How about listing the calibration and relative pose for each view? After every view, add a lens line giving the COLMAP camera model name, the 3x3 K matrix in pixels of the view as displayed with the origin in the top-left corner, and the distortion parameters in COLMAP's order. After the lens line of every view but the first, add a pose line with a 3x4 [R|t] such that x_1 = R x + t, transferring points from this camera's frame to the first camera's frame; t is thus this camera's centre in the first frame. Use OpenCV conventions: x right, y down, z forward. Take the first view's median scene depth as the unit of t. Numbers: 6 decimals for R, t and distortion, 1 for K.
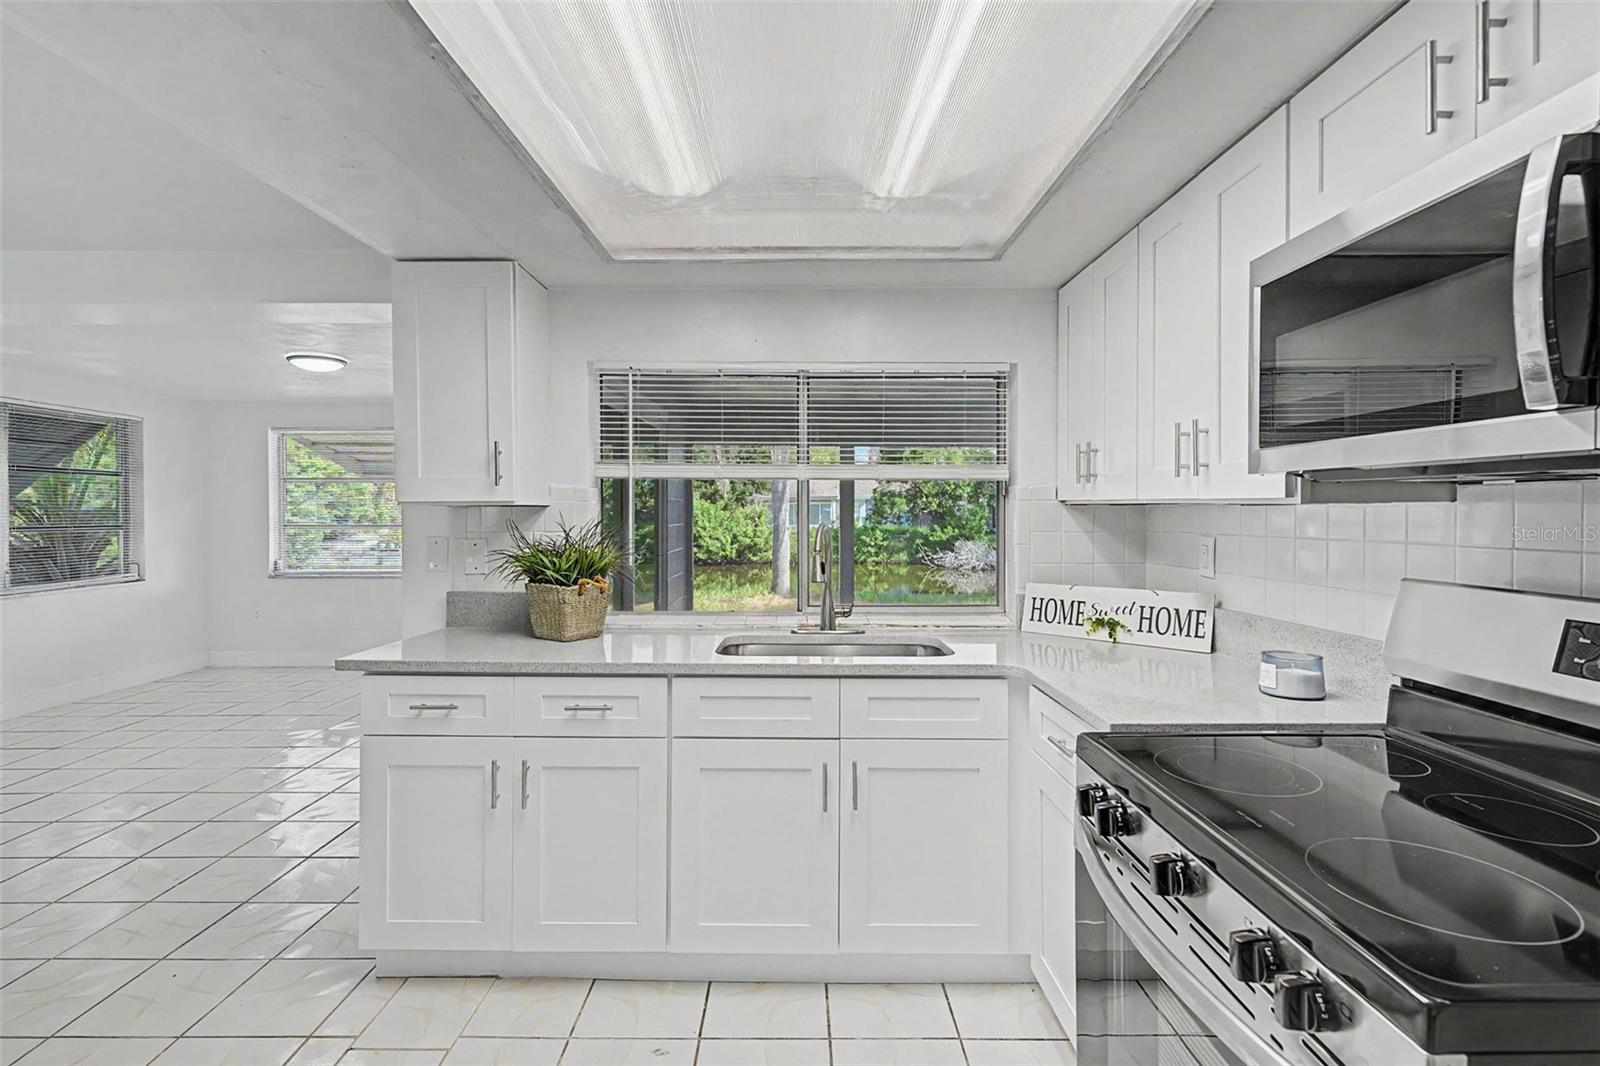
lens RADIAL K [[728.6, 0, 795.0], [0, 728.6, 524.5], [0, 0, 1]] dist [-0.002395, -0.000313]
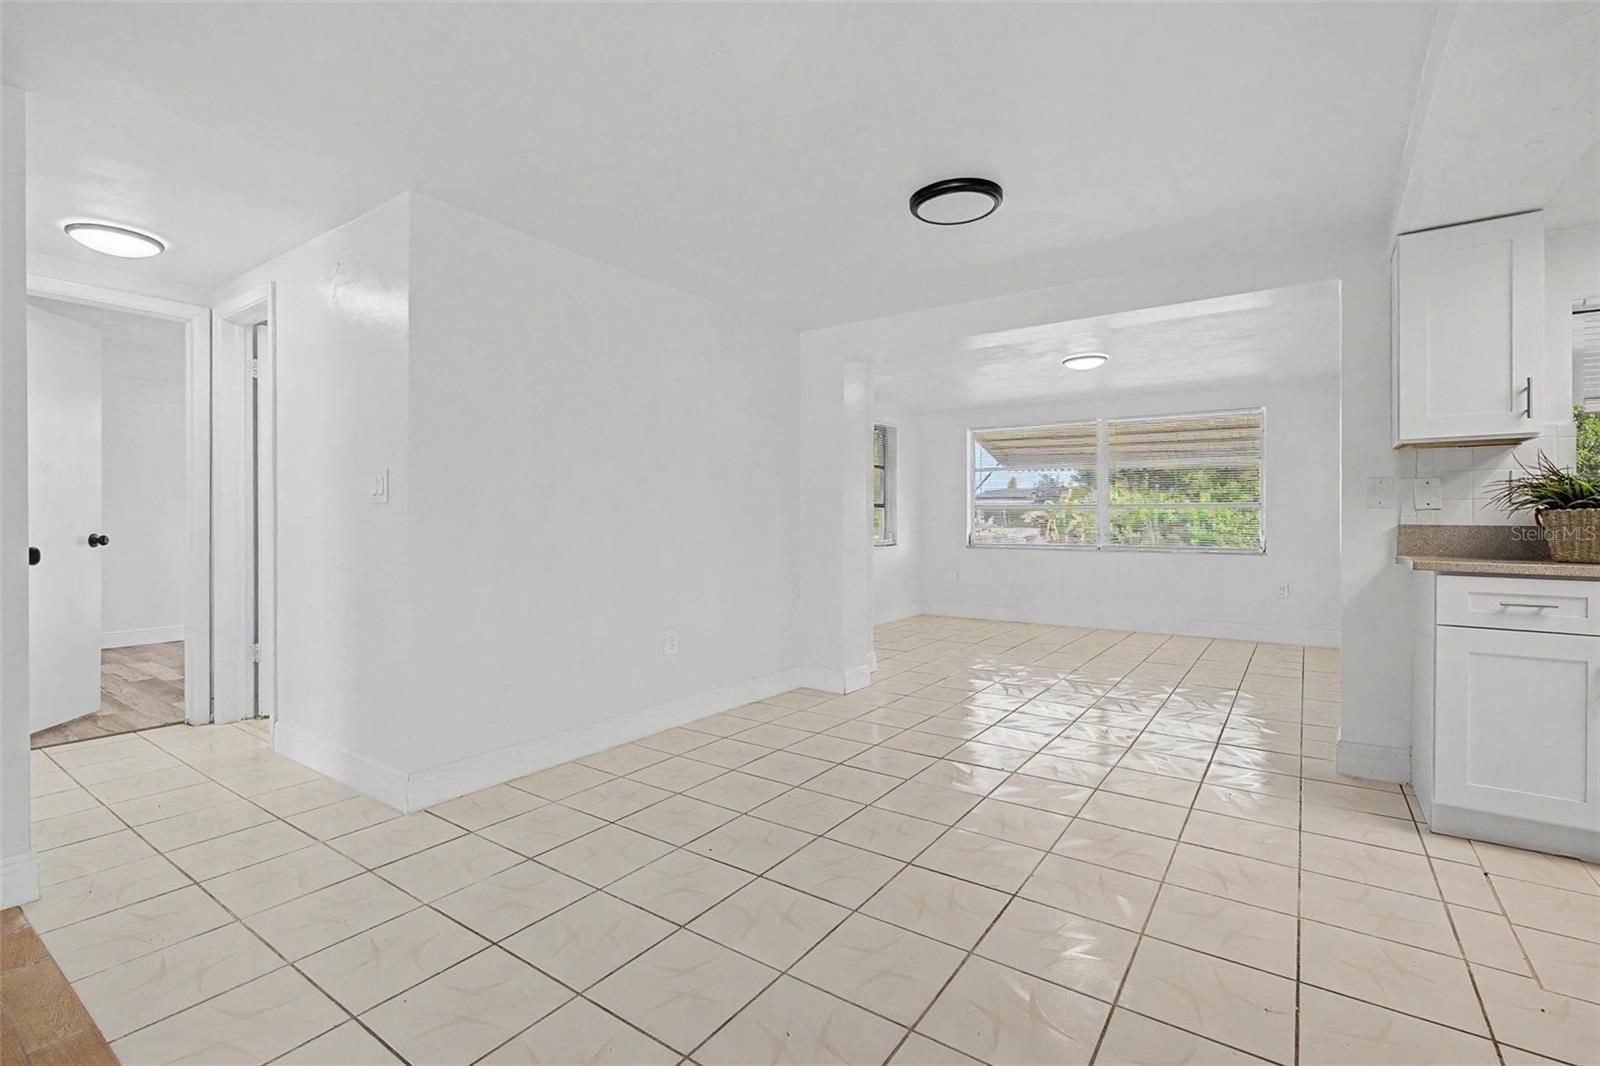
lens RADIAL K [[728.6, 0, 787.8], [0, 728.6, 526.9], [0, 0, 1]] dist [-0.002395, -0.000313]
pose [[0.815243, 0.005850, -0.579089, -0.612643], [-0.010007, 0.999942, -0.003985, 0.112506], [0.579032, 0.009044, 0.815255, -0.483605]]
